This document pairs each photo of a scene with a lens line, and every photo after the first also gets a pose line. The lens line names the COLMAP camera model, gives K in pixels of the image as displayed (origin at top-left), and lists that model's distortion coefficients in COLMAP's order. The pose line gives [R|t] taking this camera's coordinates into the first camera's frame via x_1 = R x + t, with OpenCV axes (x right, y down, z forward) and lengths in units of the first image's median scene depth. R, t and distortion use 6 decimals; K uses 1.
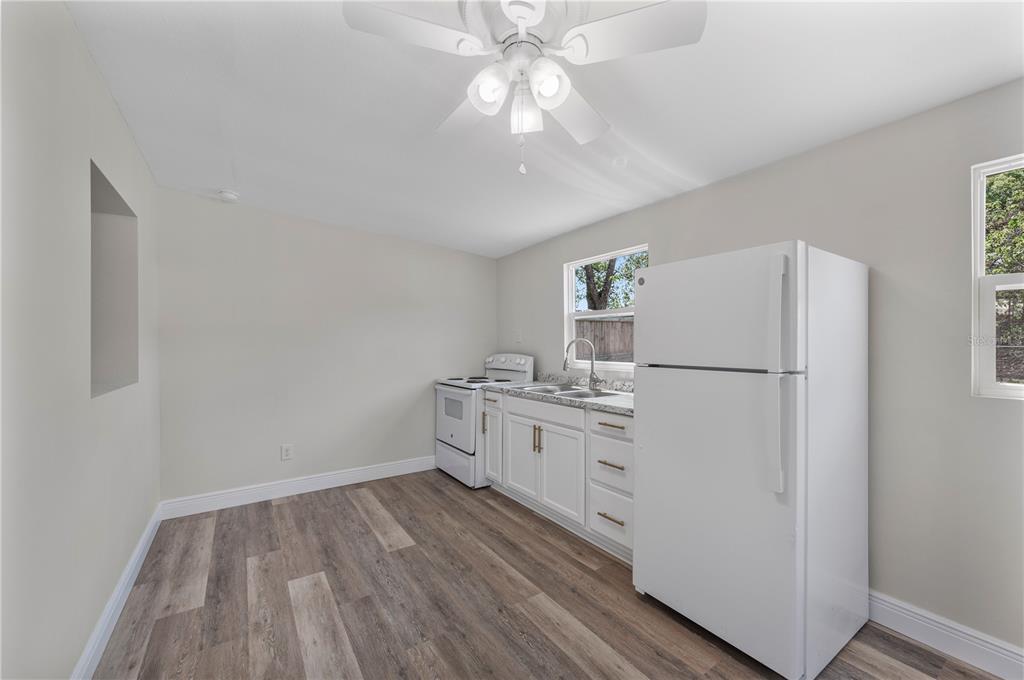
lens RADIAL K [[404.5, 0, 510.4], [0, 404.5, 343.2], [0, 0, 1]] dist [0.002096, -0.000174]
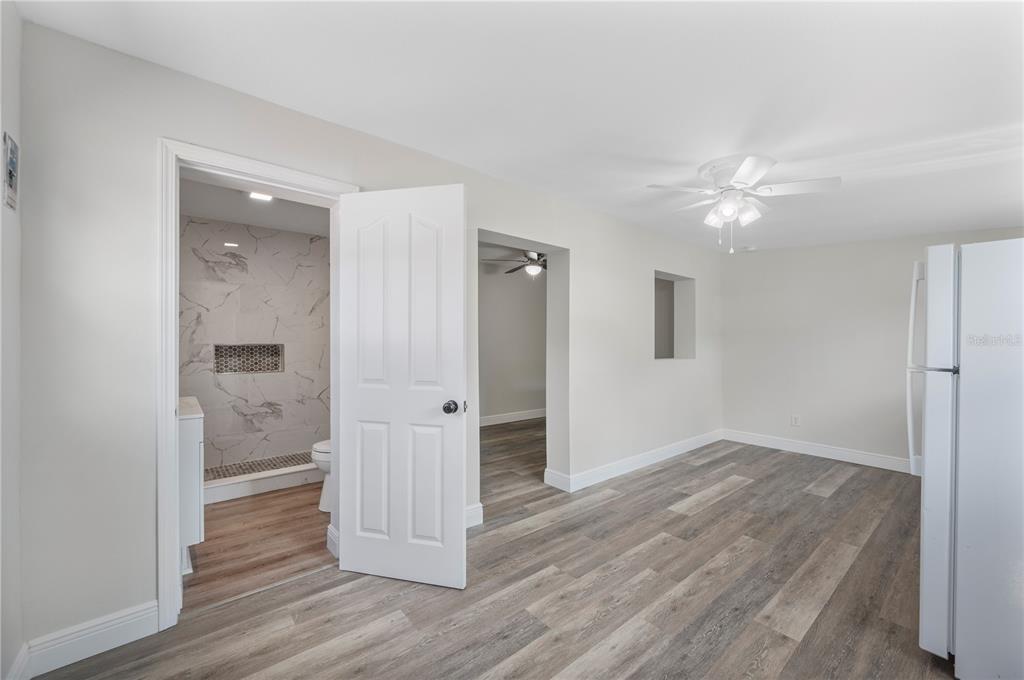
lens RADIAL K [[404.5, 0, 518.1], [0, 404.5, 345.7], [0, 0, 1]] dist [0.002096, -0.000174]
pose [[0.122476, 0.020277, -0.992264, 1.028673], [-0.012110, 0.999747, 0.018935, 0.006185], [0.992398, 0.009697, 0.122690, -0.146629]]
